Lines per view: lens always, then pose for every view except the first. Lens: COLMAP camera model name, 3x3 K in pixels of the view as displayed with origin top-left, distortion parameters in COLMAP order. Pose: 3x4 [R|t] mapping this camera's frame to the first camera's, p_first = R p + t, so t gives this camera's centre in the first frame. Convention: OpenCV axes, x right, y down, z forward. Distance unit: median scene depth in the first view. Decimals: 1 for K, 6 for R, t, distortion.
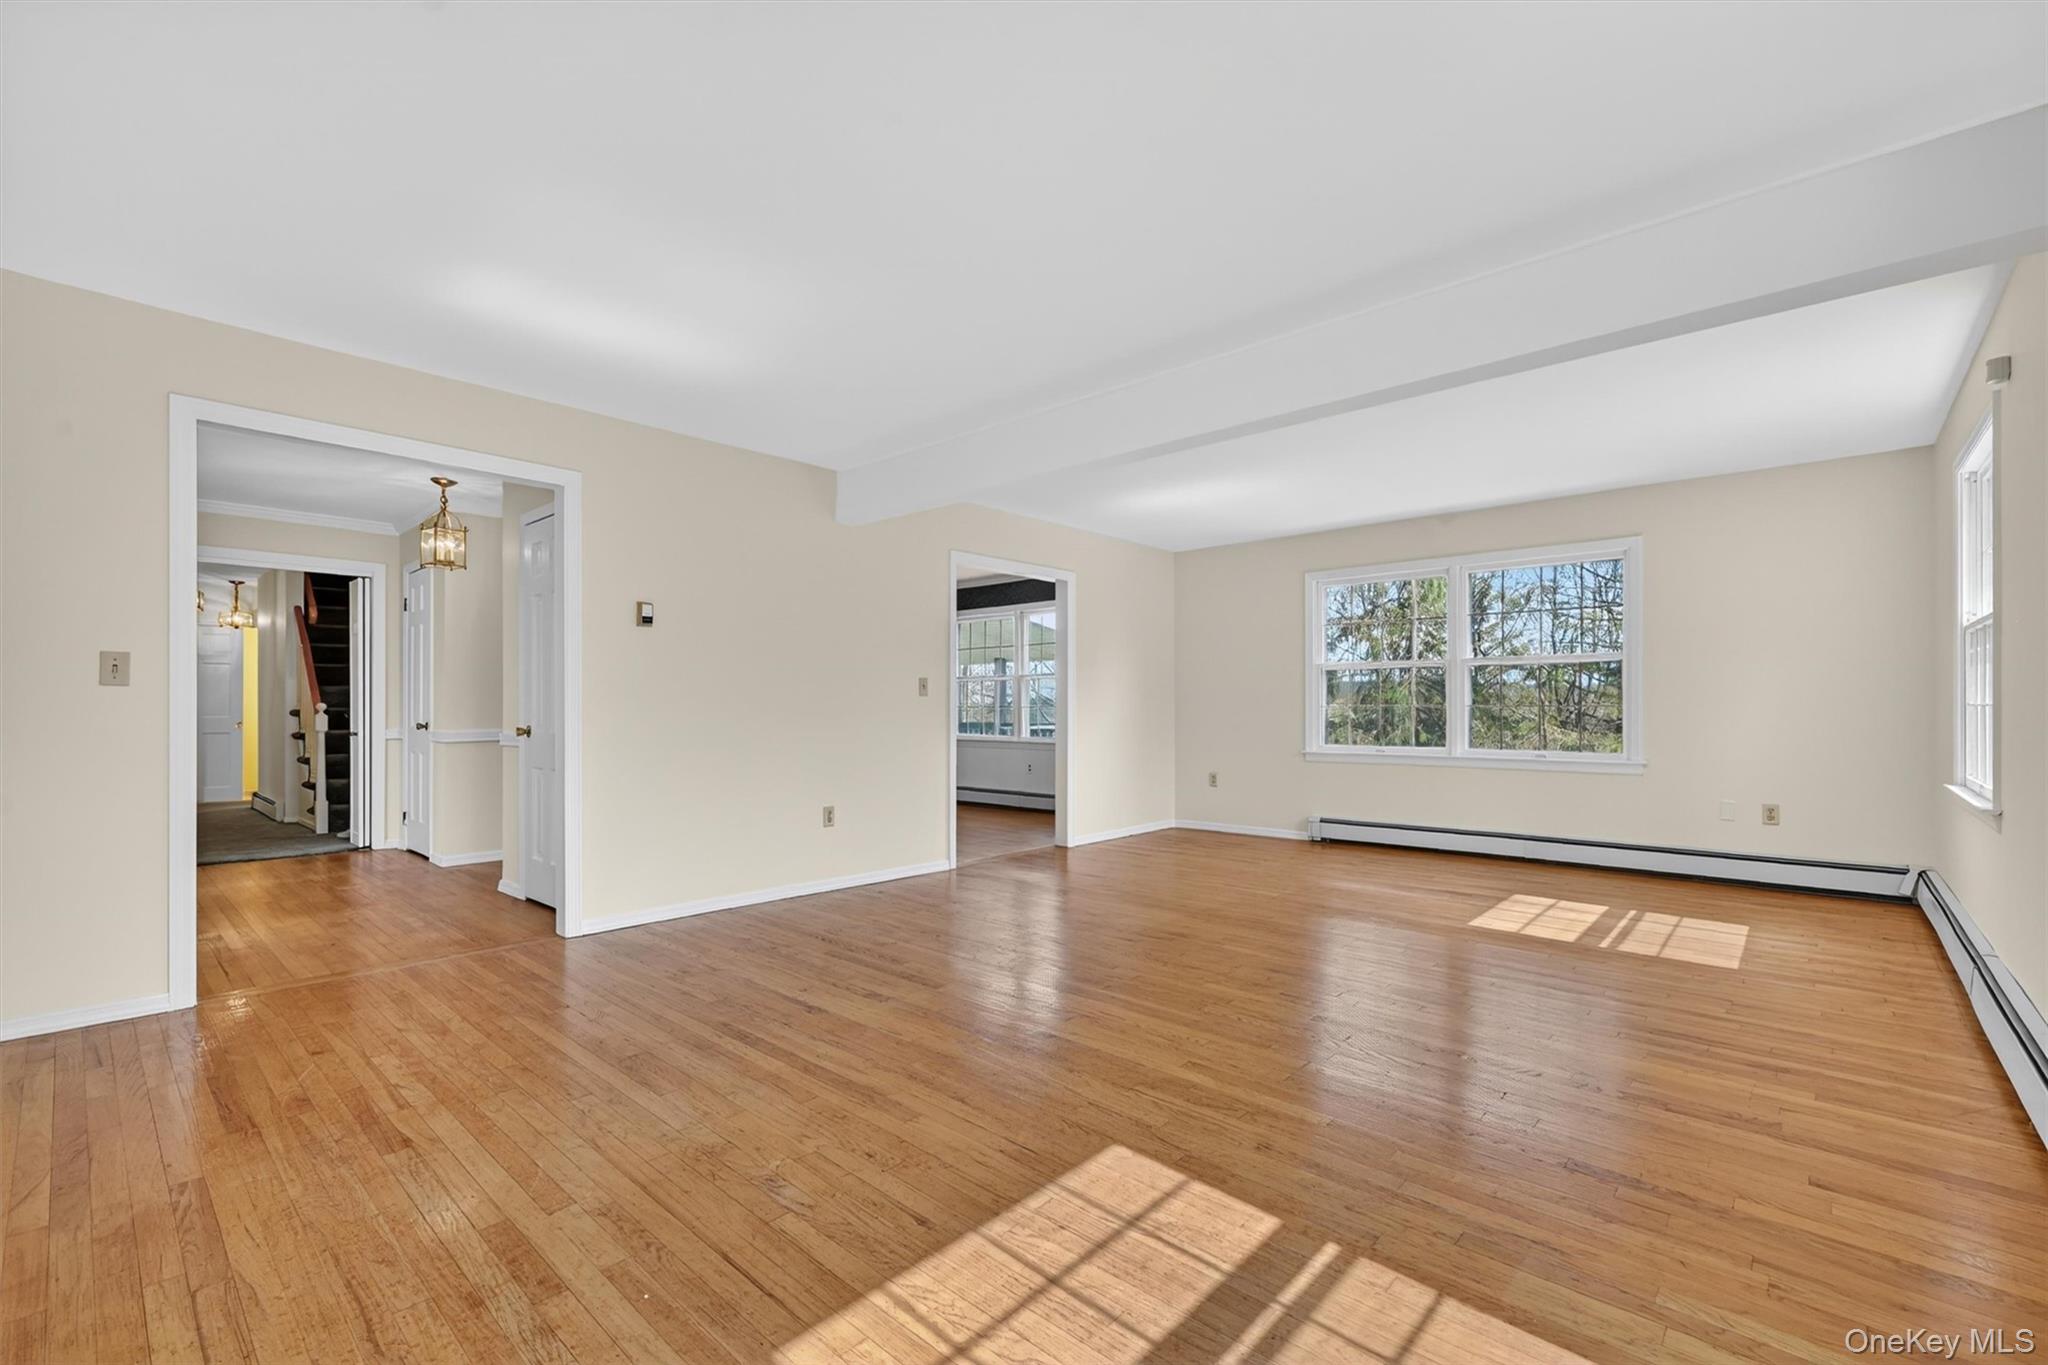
lens RADIAL K [[871.3, 0, 1034.6], [0, 871.3, 693.7], [0, 0, 1]] dist [0.002578, 0.000151]
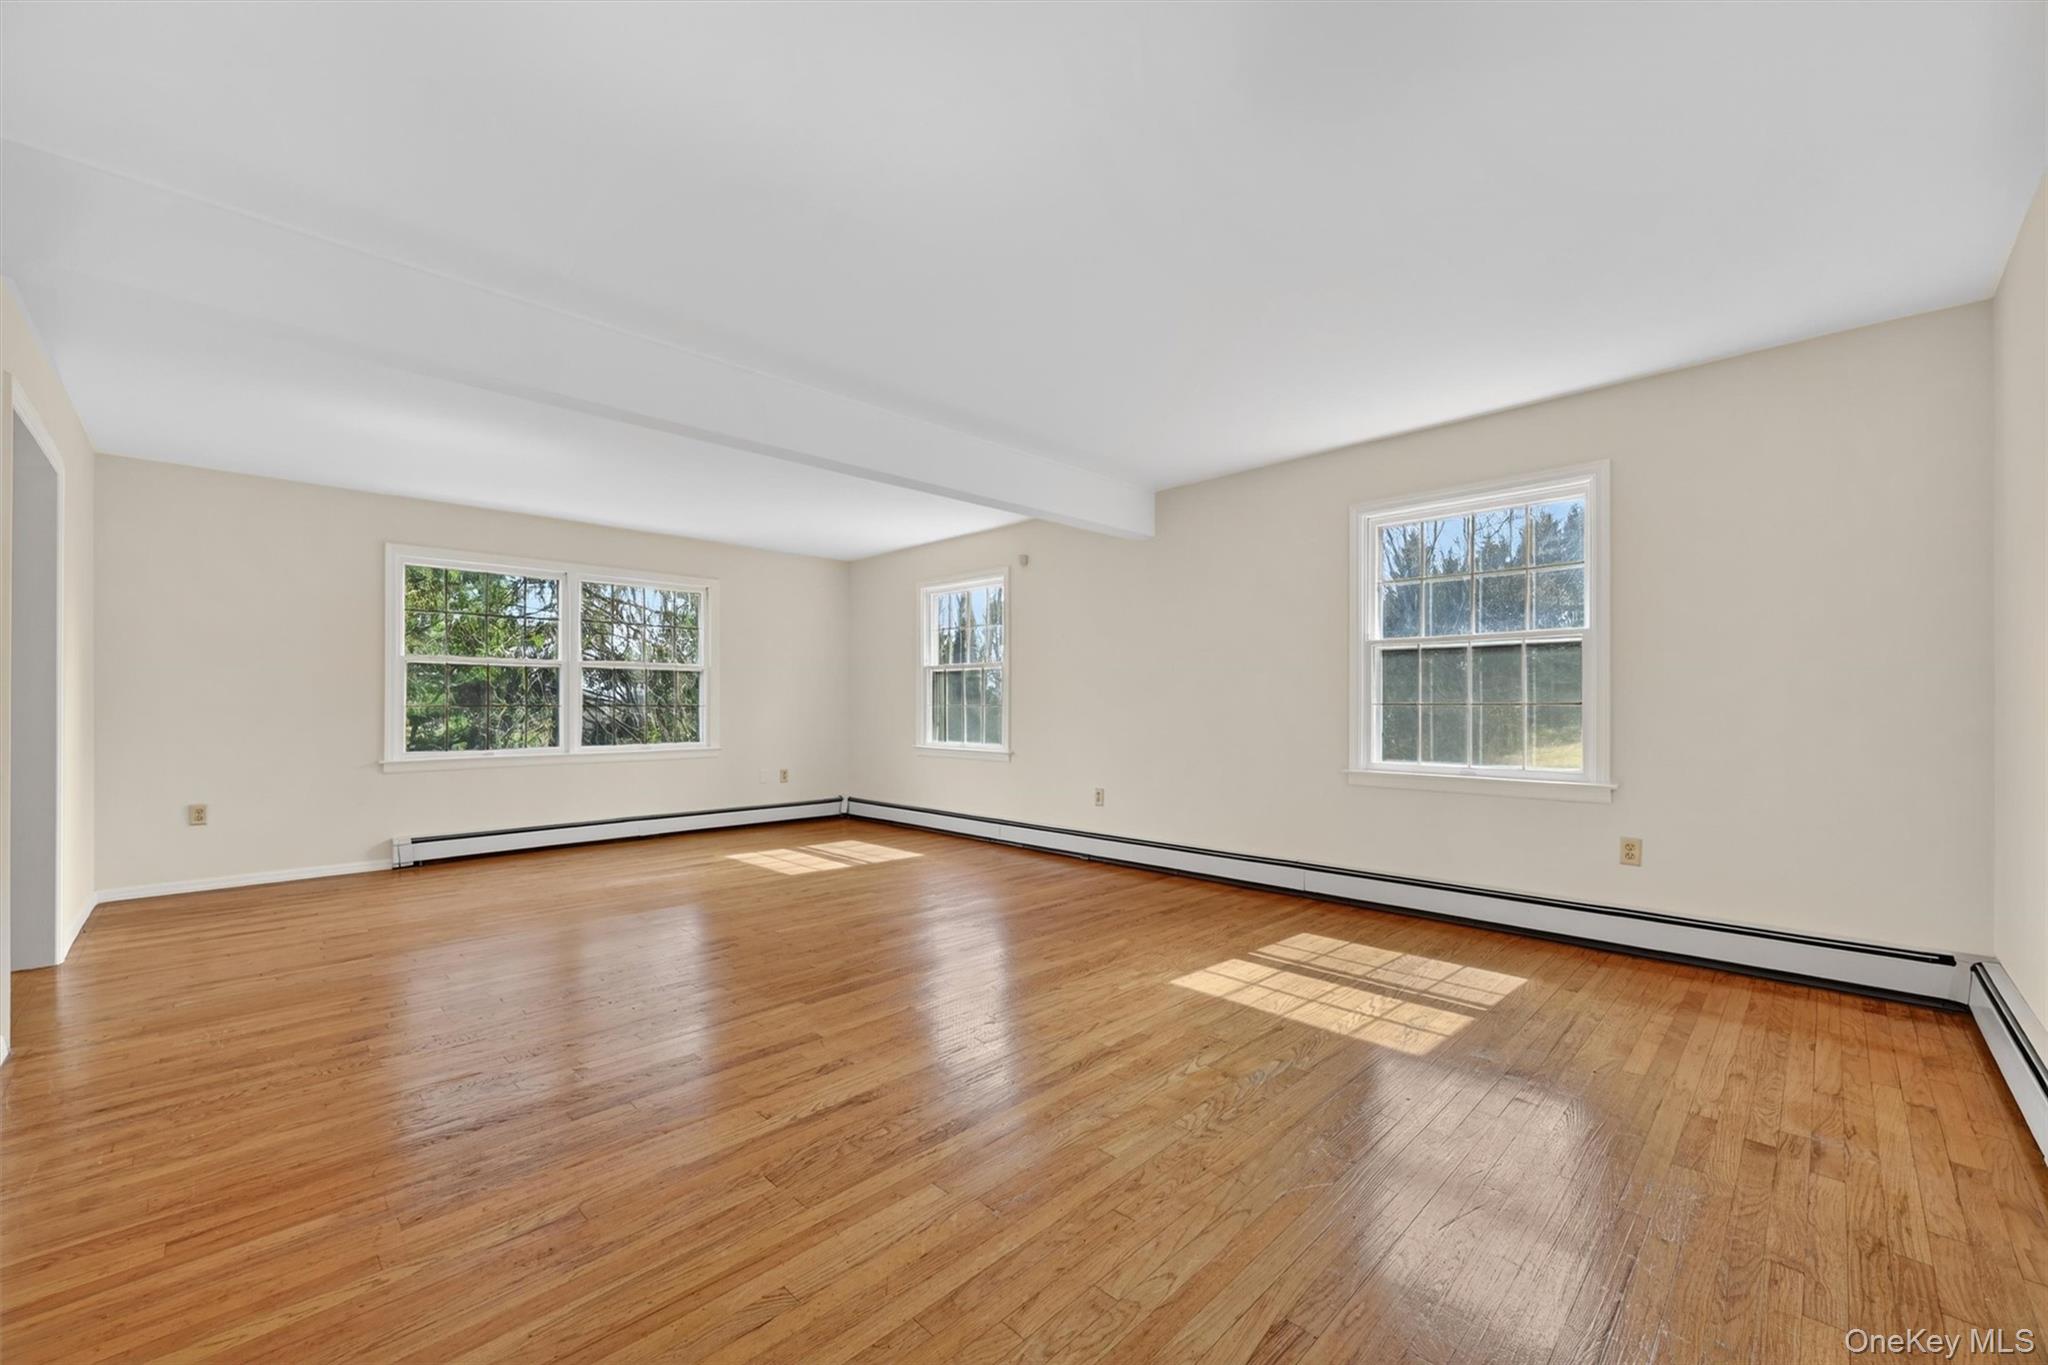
lens RADIAL K [[824.9, 0, 1027.0], [0, 824.9, 697.2], [0, 0, 1]] dist [-0.001153, 0.000075]
pose [[0.038492, 0.013125, 0.999173, -1.198842], [-0.014806, 0.999811, -0.012563, 0.020589], [-0.999149, -0.014310, 0.038679, 1.022099]]
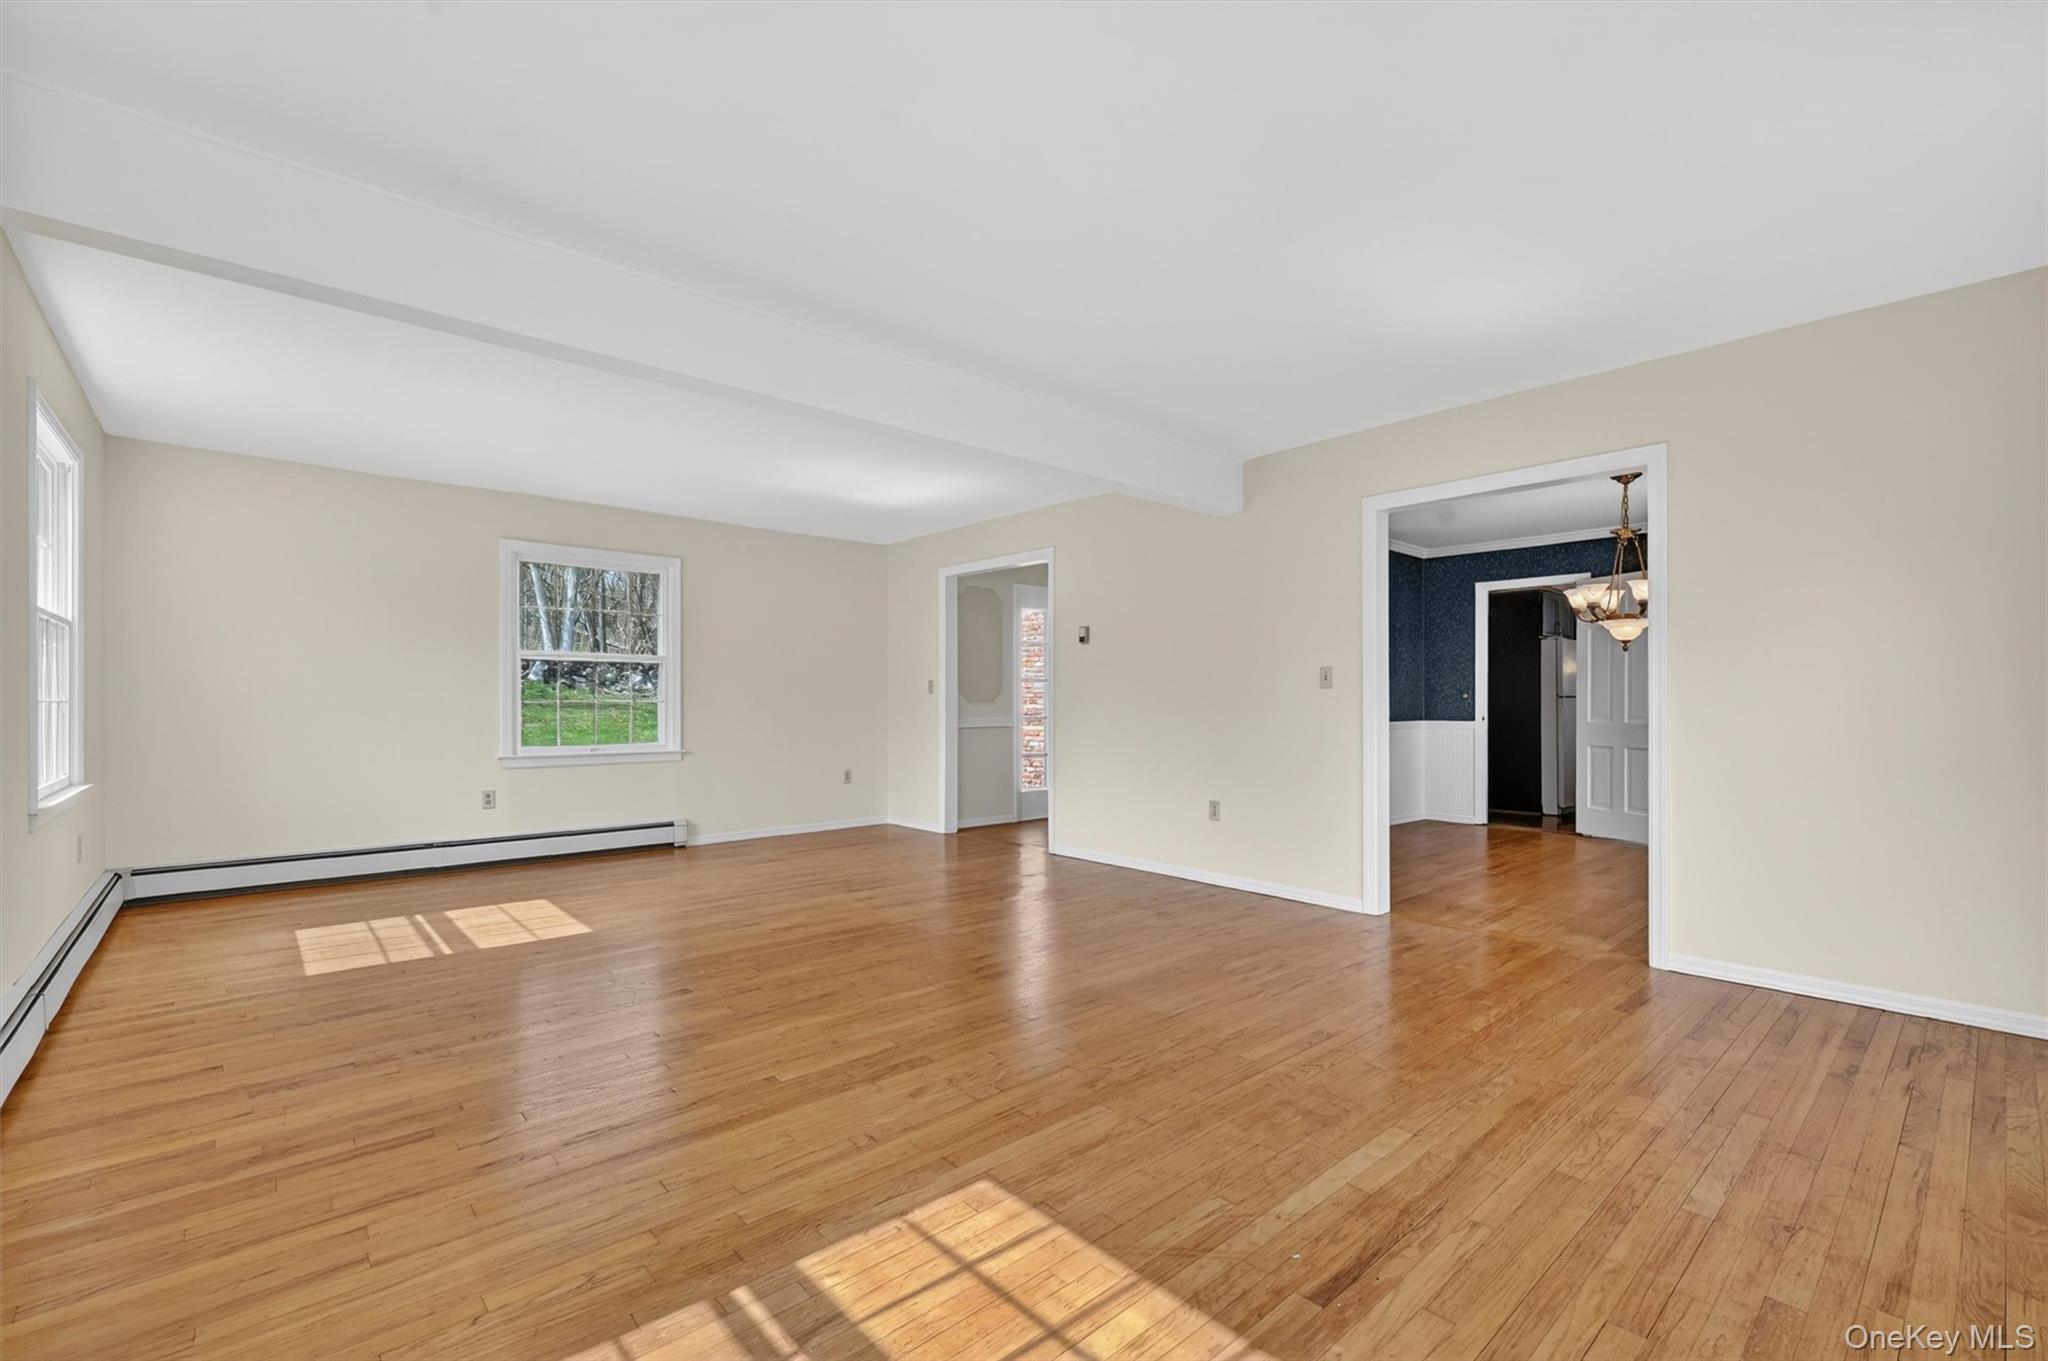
lens RADIAL K [[871.3, 0, 1028.1], [0, 871.3, 698.1], [0, 0, 1]] dist [0.002578, 0.000151]
pose [[-0.101297, -0.000040, -0.994856, 1.608691], [0.014400, 0.999895, -0.001507, 0.019962], [0.994752, -0.014478, -0.101286, 1.822109]]
